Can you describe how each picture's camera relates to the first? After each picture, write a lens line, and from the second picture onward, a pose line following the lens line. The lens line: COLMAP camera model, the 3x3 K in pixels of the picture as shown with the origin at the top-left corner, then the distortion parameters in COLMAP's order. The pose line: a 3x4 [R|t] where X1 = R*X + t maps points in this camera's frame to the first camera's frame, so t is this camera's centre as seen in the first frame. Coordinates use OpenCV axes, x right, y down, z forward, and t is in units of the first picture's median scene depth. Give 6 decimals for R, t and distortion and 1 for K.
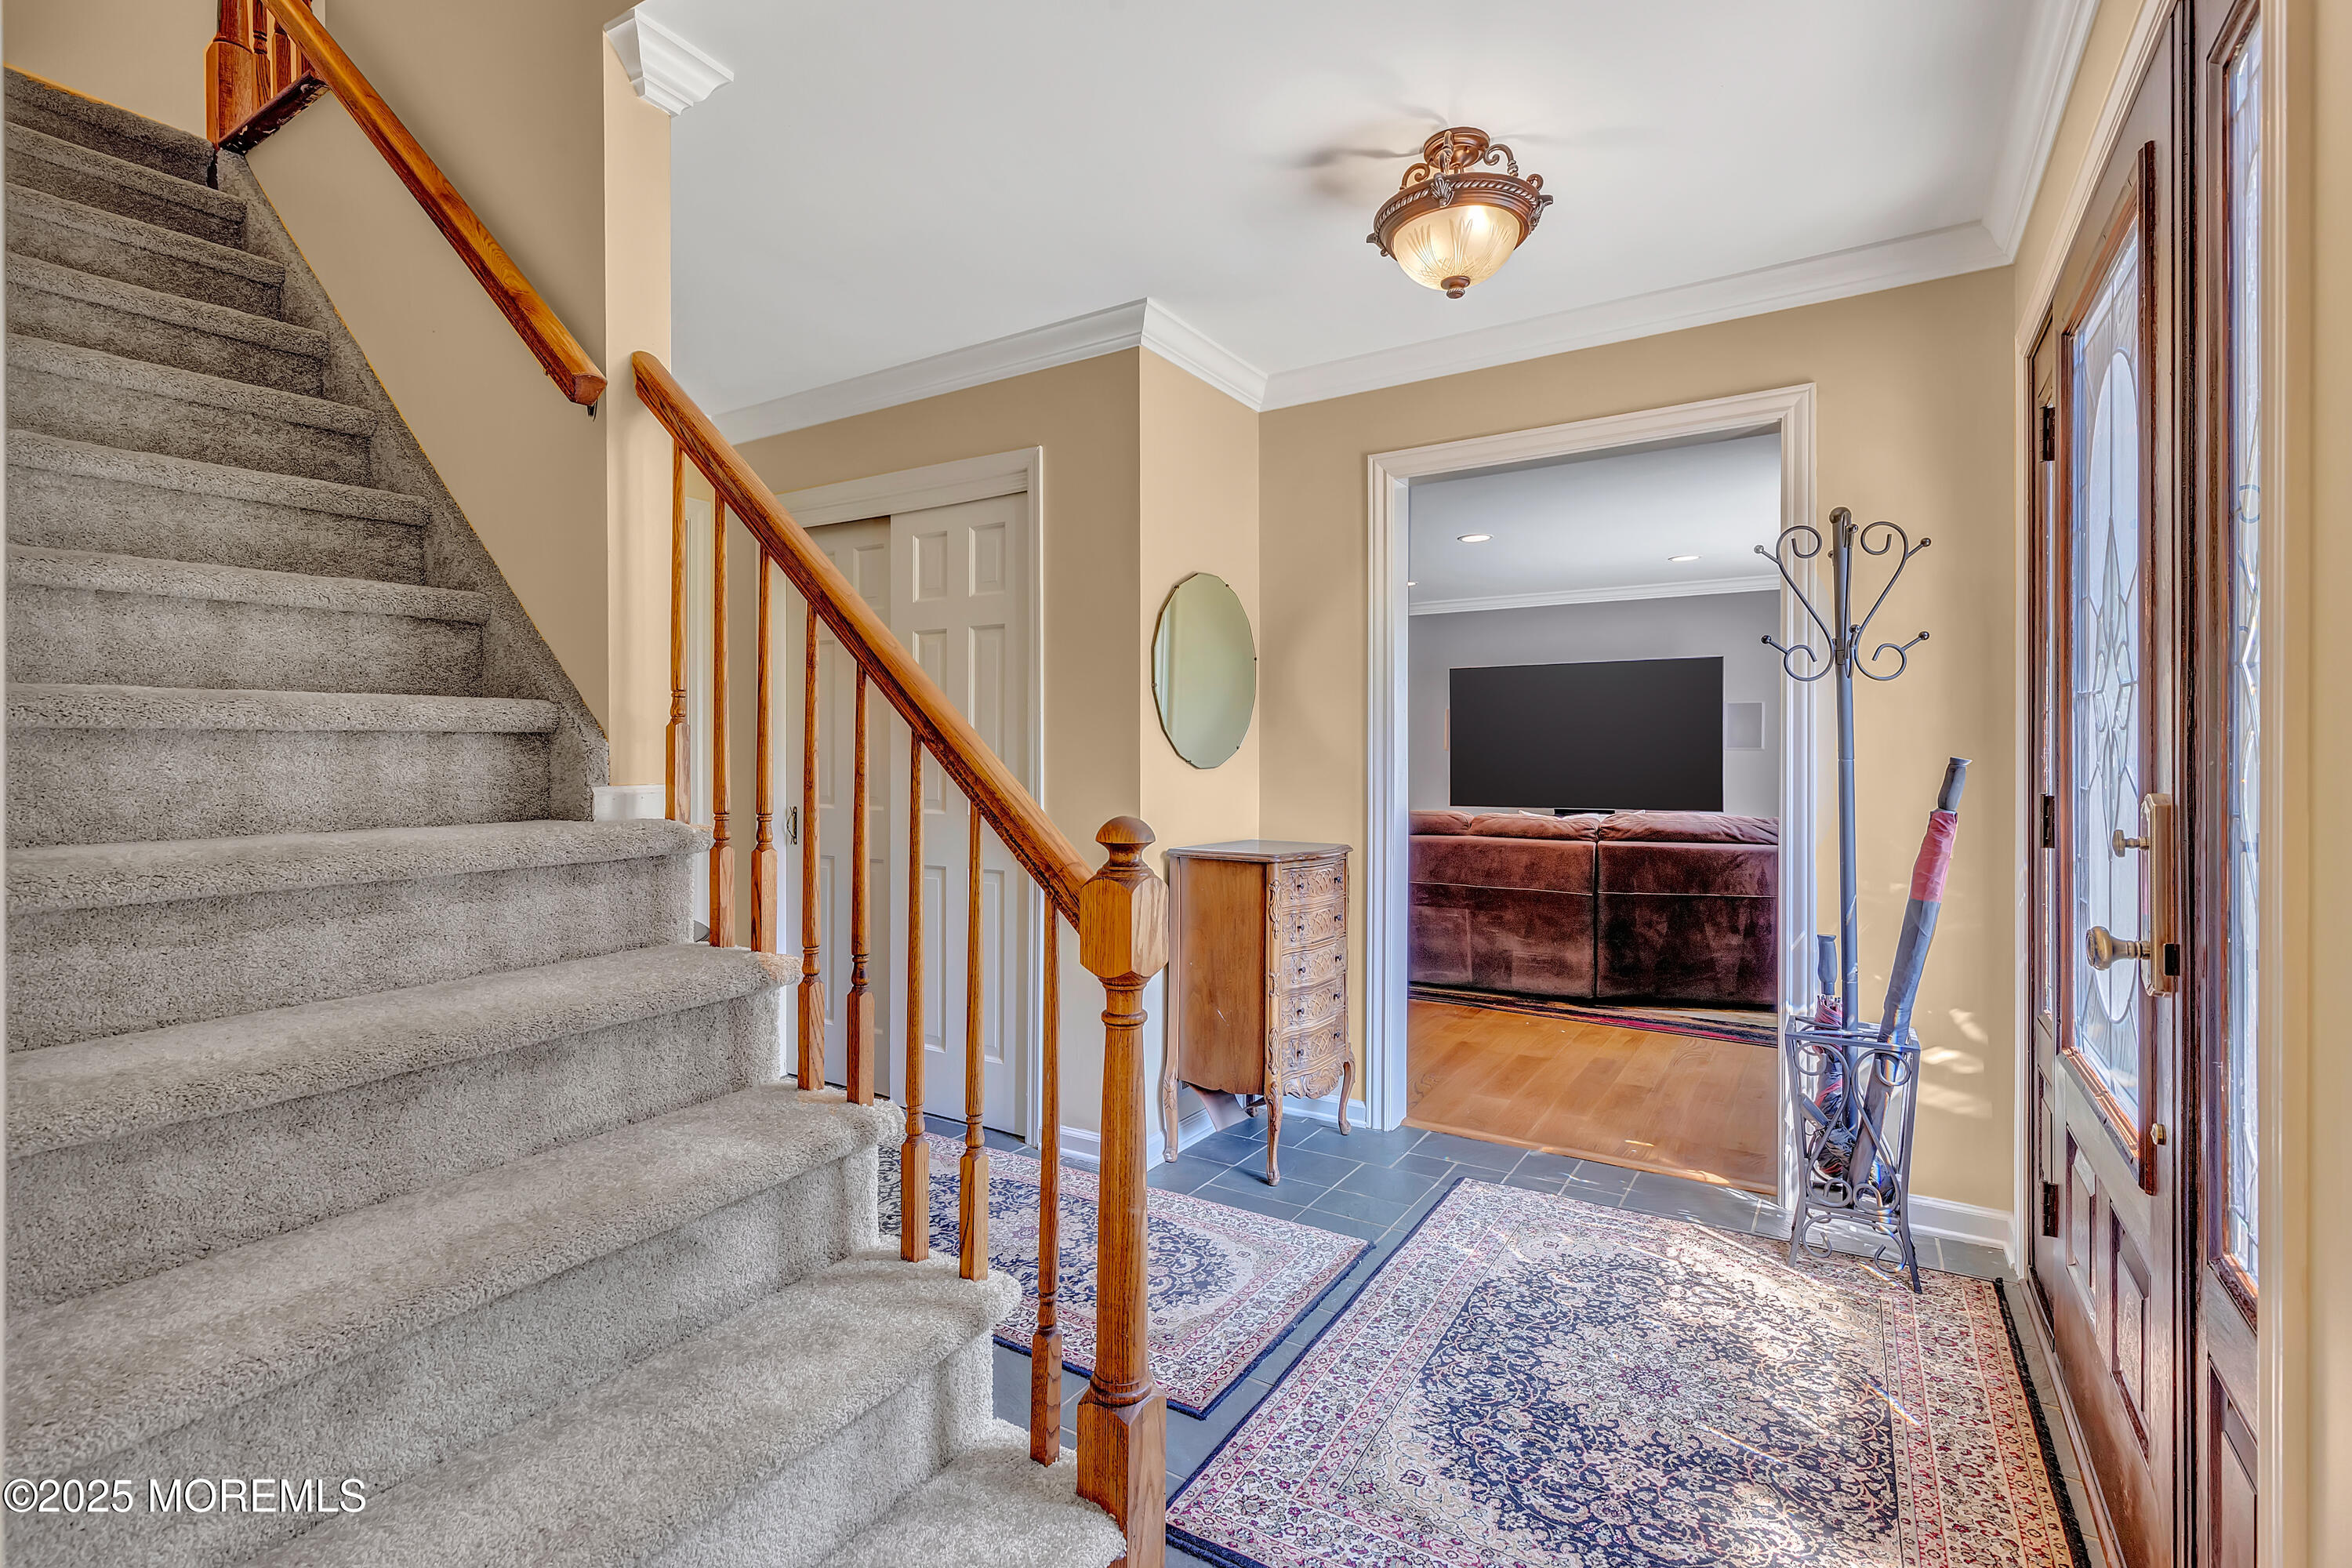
lens RADIAL K [[1071.0, 0, 1181.8], [0, 1071.0, 766.3], [0, 0, 1]] dist [0.008333, -0.001355]
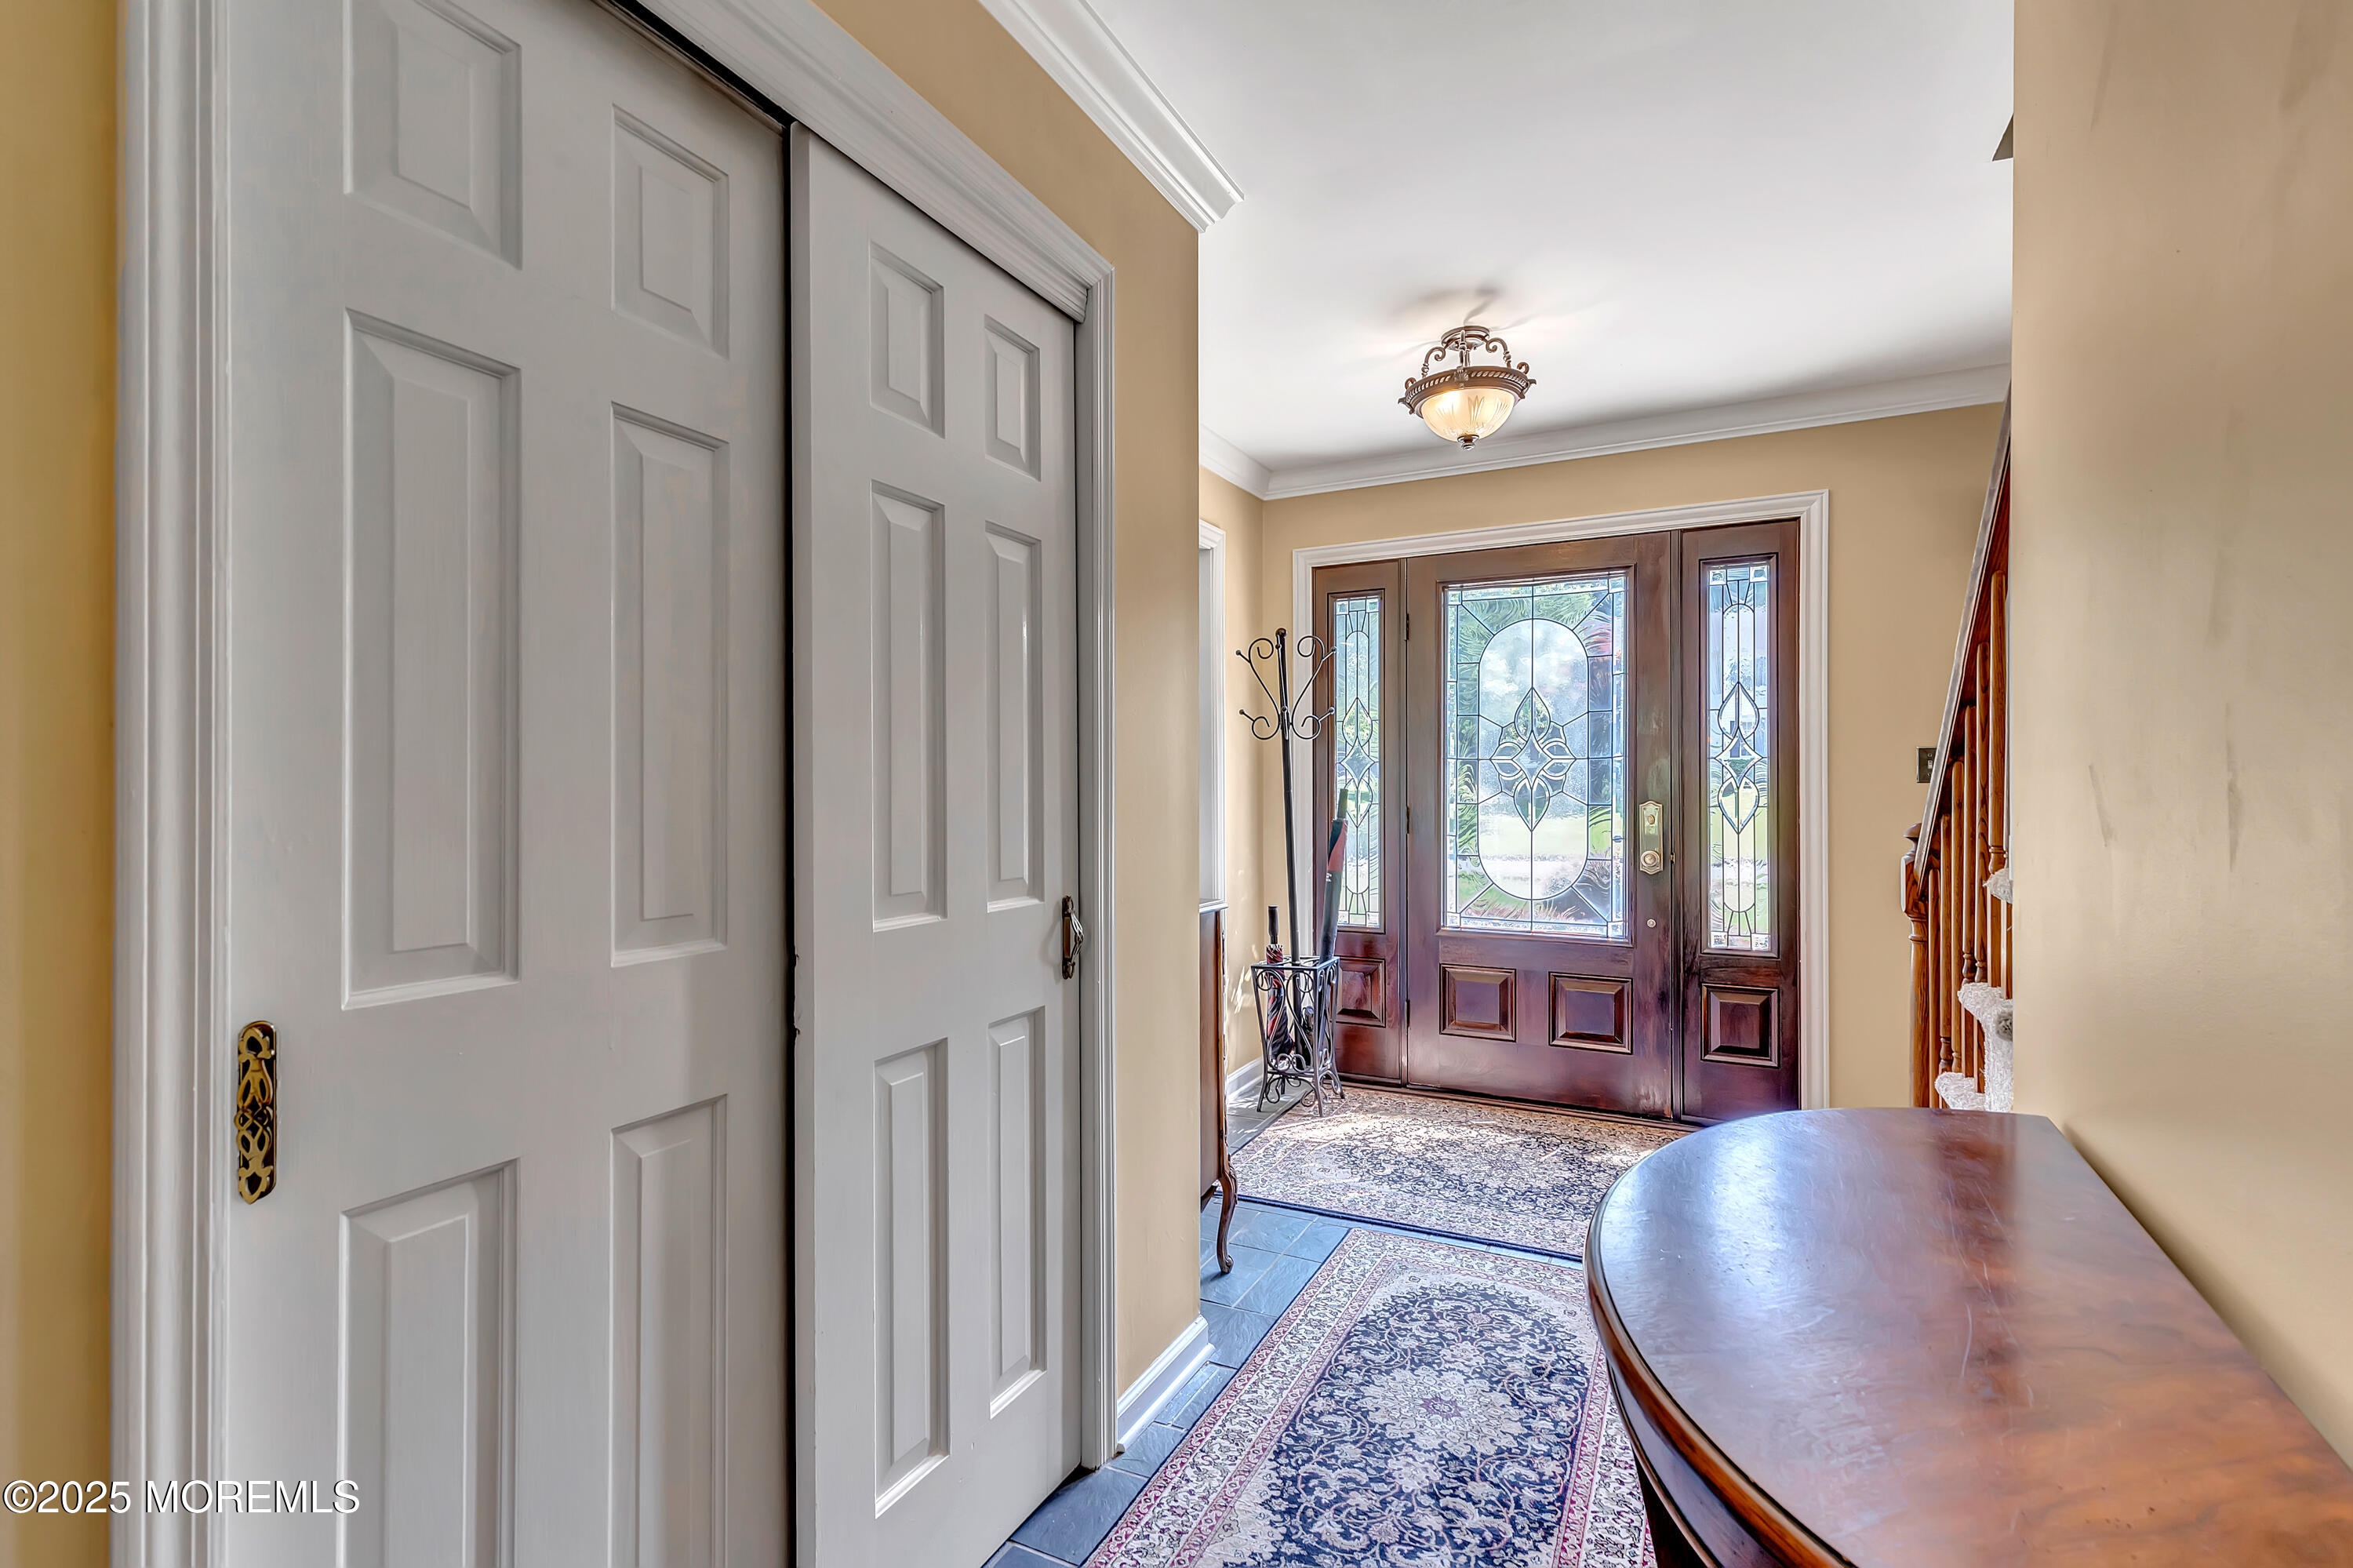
lens RADIAL K [[1071.5, 0, 1181.1], [0, 1071.5, 790.6], [0, 0, 1]] dist [0.008333, -0.001355]
pose [[-0.095933, 0.000595, 0.995388, -1.034816], [0.002900, 0.999996, -0.000318, -0.007808], [-0.995384, 0.002856, -0.095934, 1.460130]]
